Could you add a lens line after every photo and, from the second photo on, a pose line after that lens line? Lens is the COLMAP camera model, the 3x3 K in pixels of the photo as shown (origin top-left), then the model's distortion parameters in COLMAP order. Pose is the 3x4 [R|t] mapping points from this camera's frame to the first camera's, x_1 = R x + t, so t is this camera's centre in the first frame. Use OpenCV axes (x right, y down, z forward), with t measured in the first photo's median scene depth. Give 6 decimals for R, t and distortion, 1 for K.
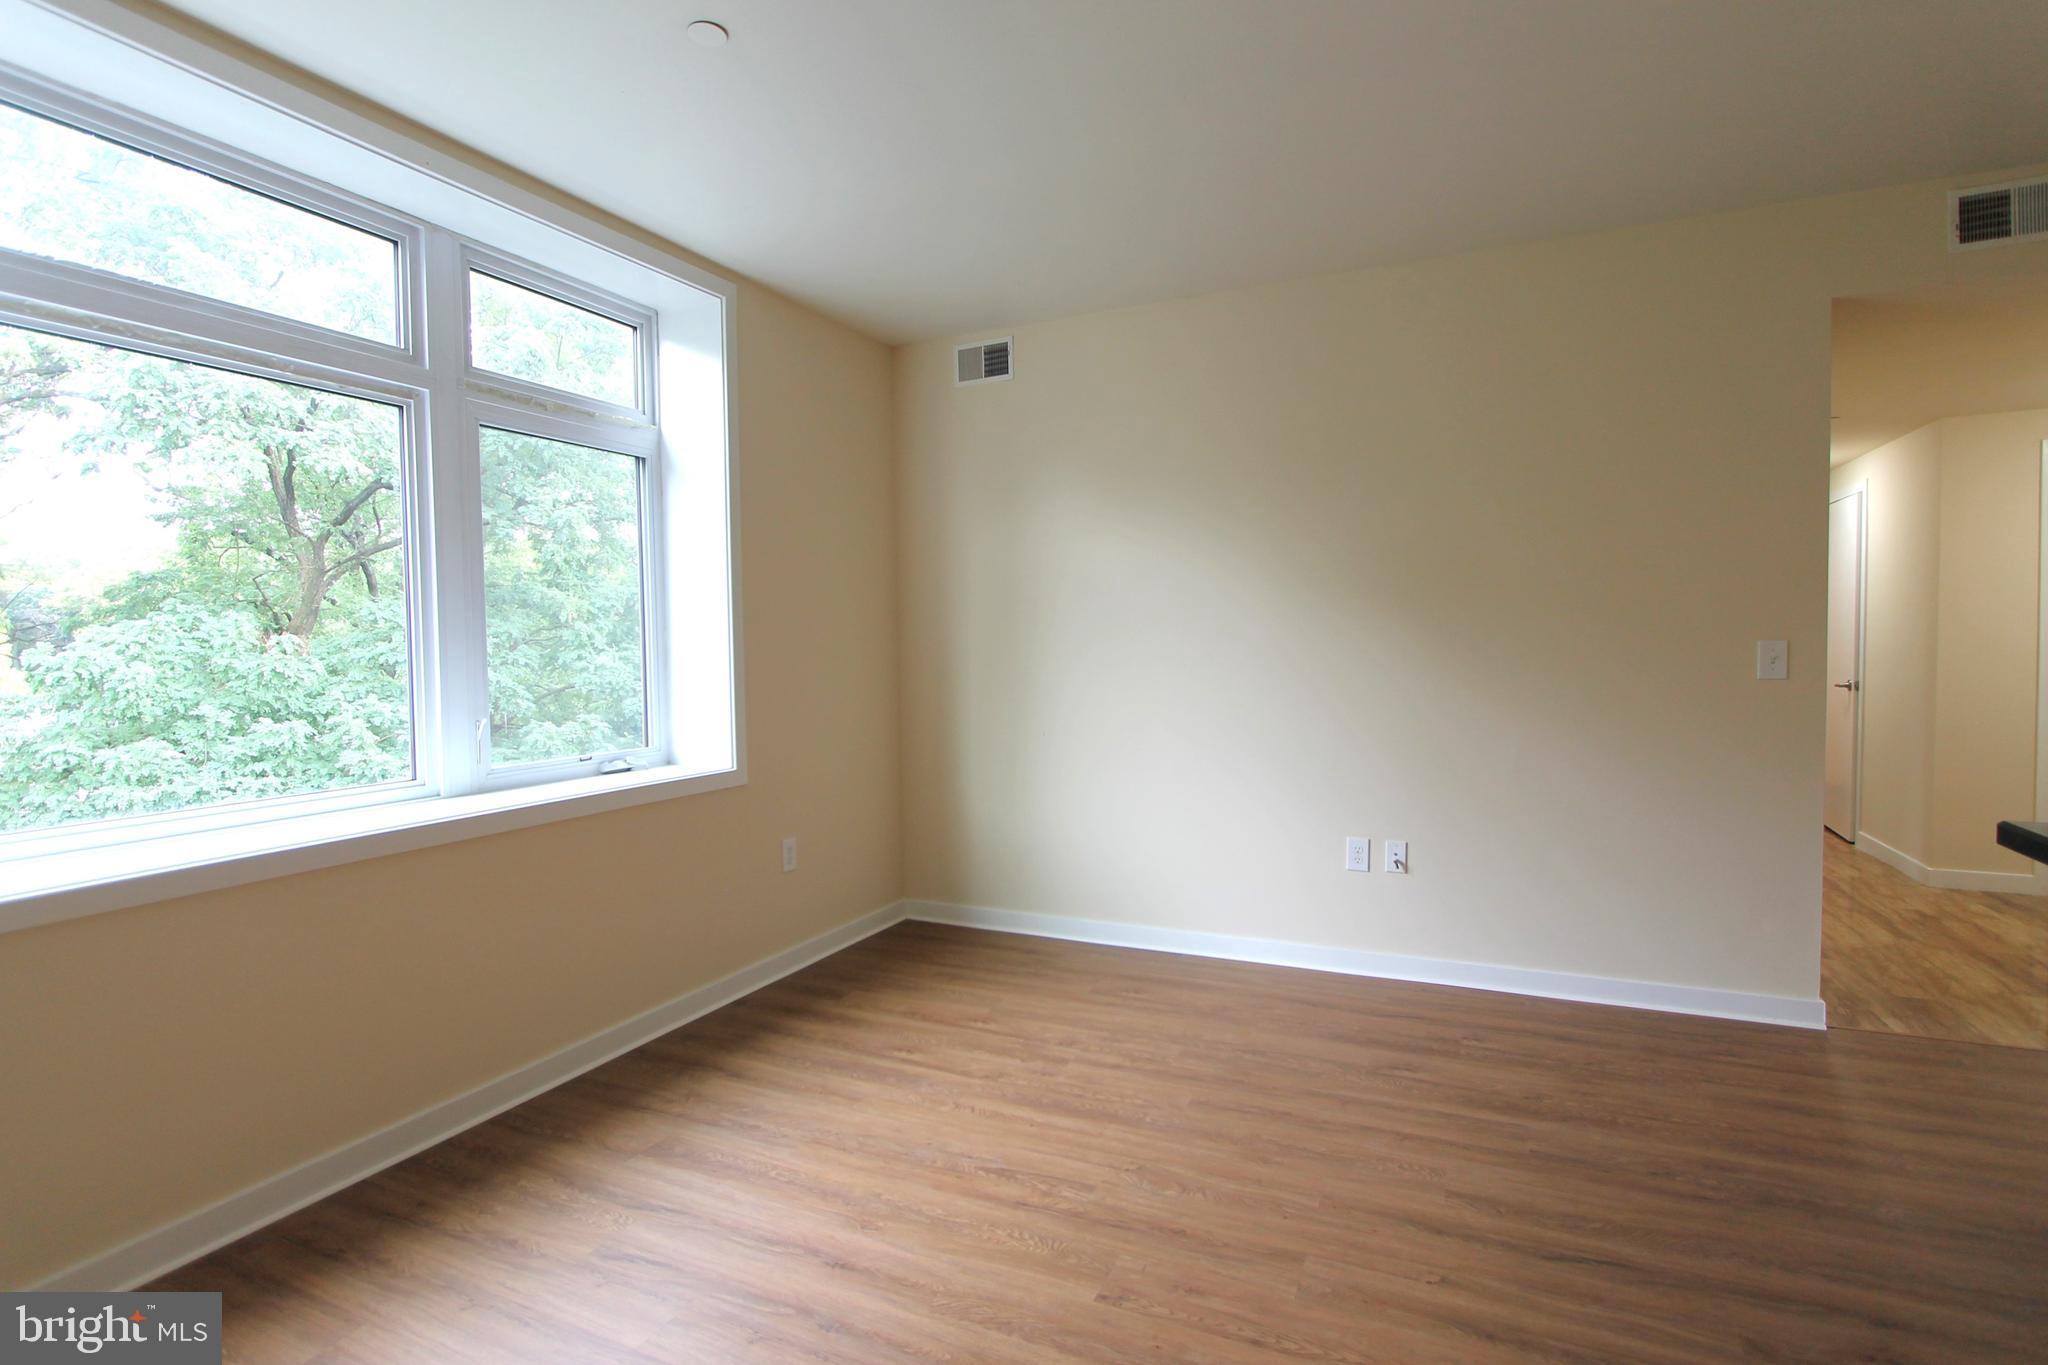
lens RADIAL K [[987.5, 0, 1032.4], [0, 987.5, 680.9], [0, 0, 1]] dist [-0.014889, 0.000890]
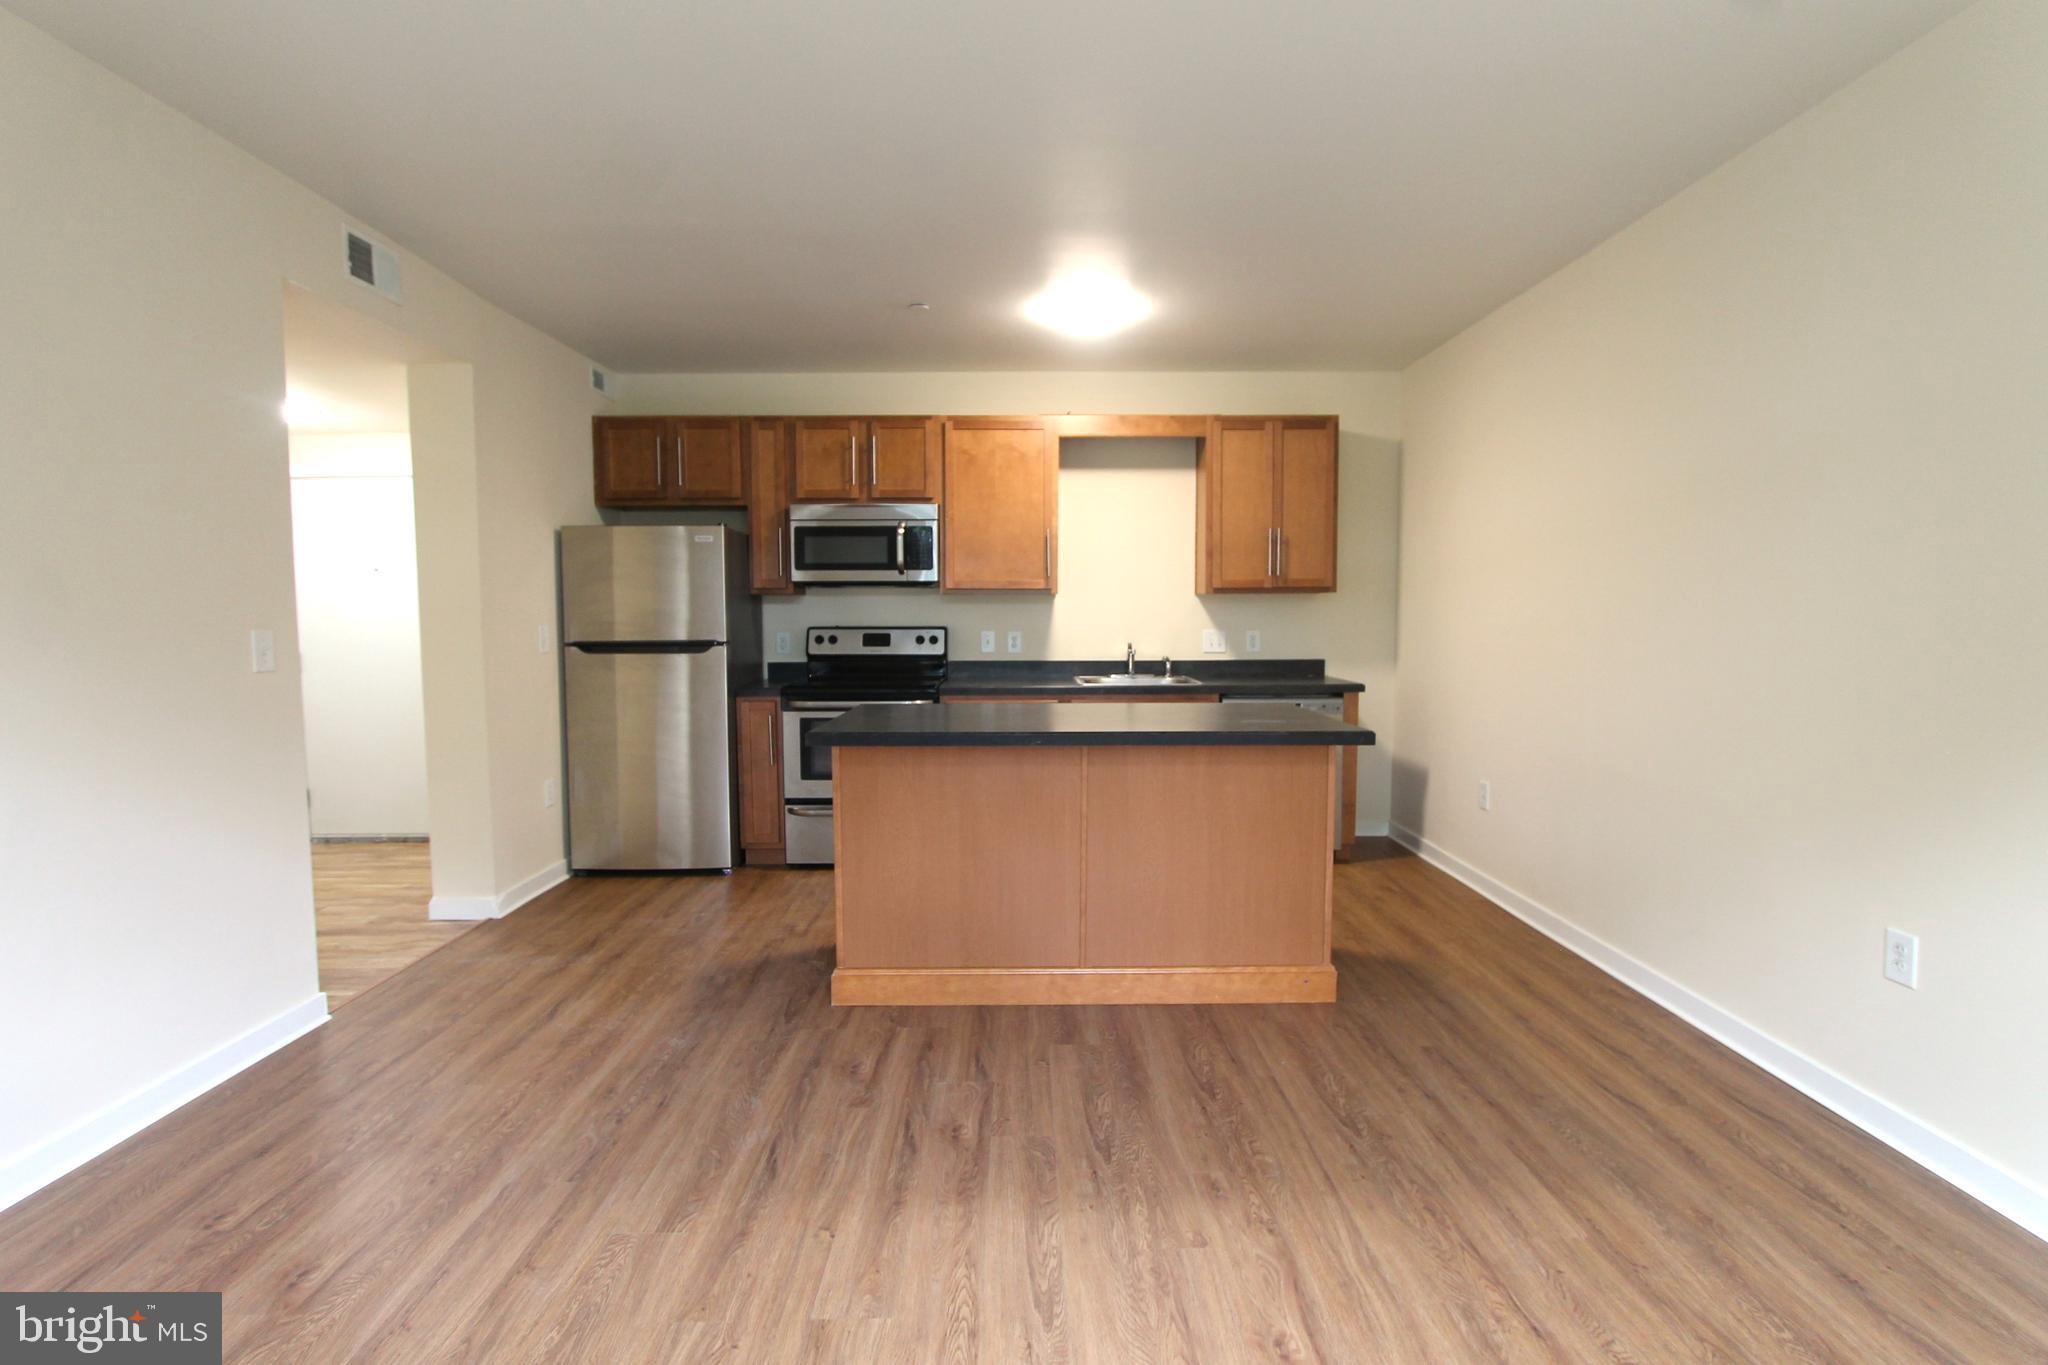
lens RADIAL K [[963.2, 0, 1030.0], [0, 963.2, 666.0], [0, 0, 1]] dist [-0.017338, 0.000357]
pose [[-0.428414, -0.031630, 0.903029, -0.402524], [0.048531, 0.997139, 0.057951, -0.027319], [-0.902279, 0.068652, -0.425653, 0.826422]]
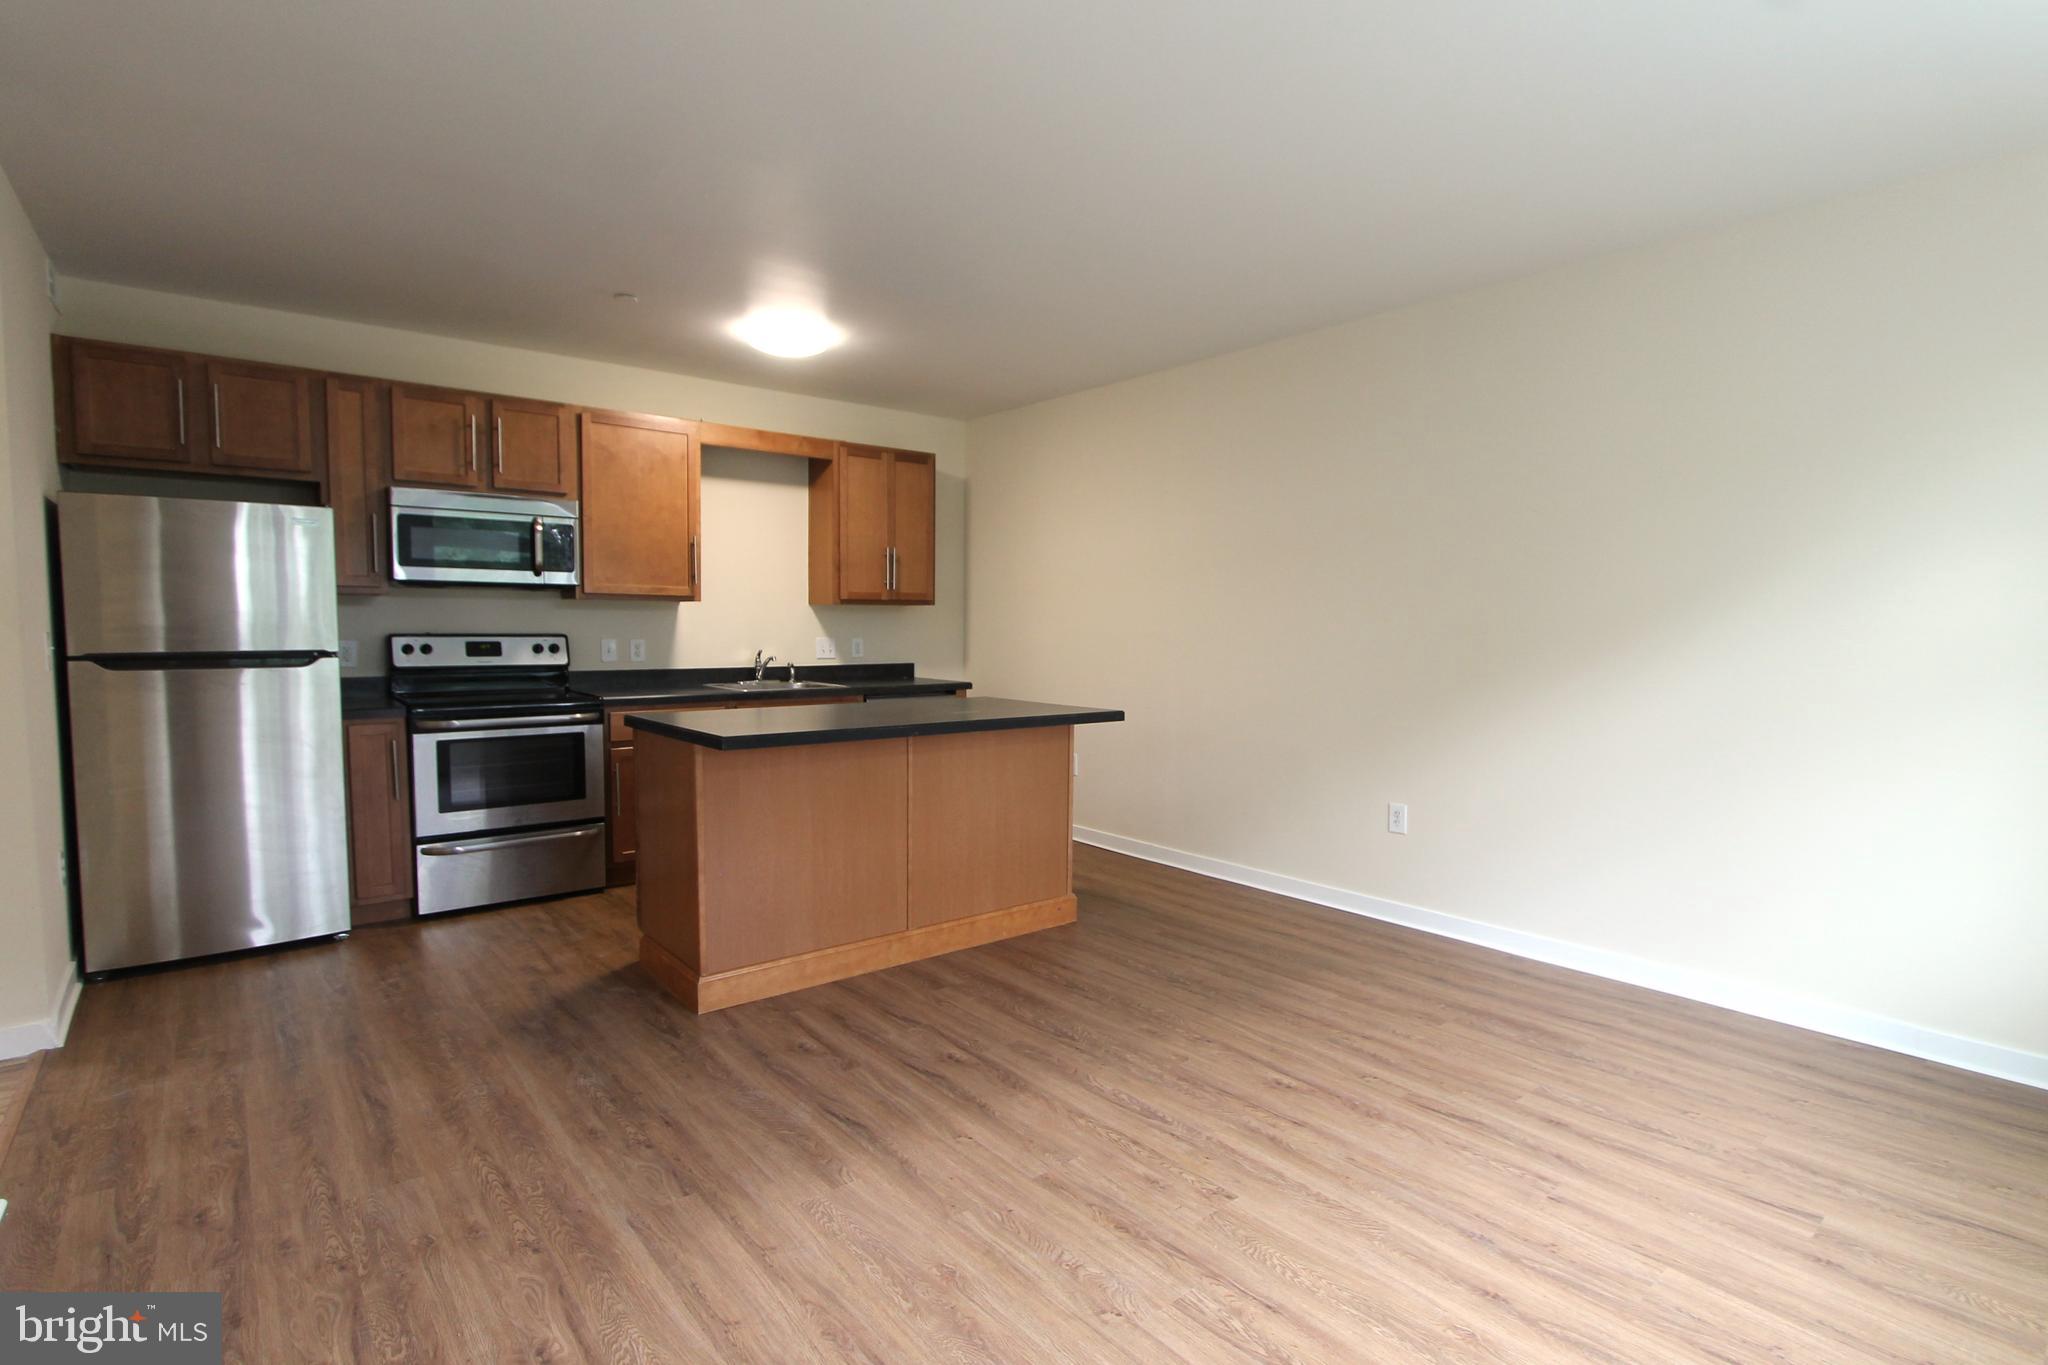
lens RADIAL K [[987.5, 0, 1032.4], [0, 987.5, 680.9], [0, 0, 1]] dist [-0.014889, 0.000890]
pose [[-0.902887, -0.015898, 0.429584, -0.138896], [0.025318, 0.995615, 0.090058, -0.057390], [-0.429132, 0.092188, -0.898525, 1.408796]]
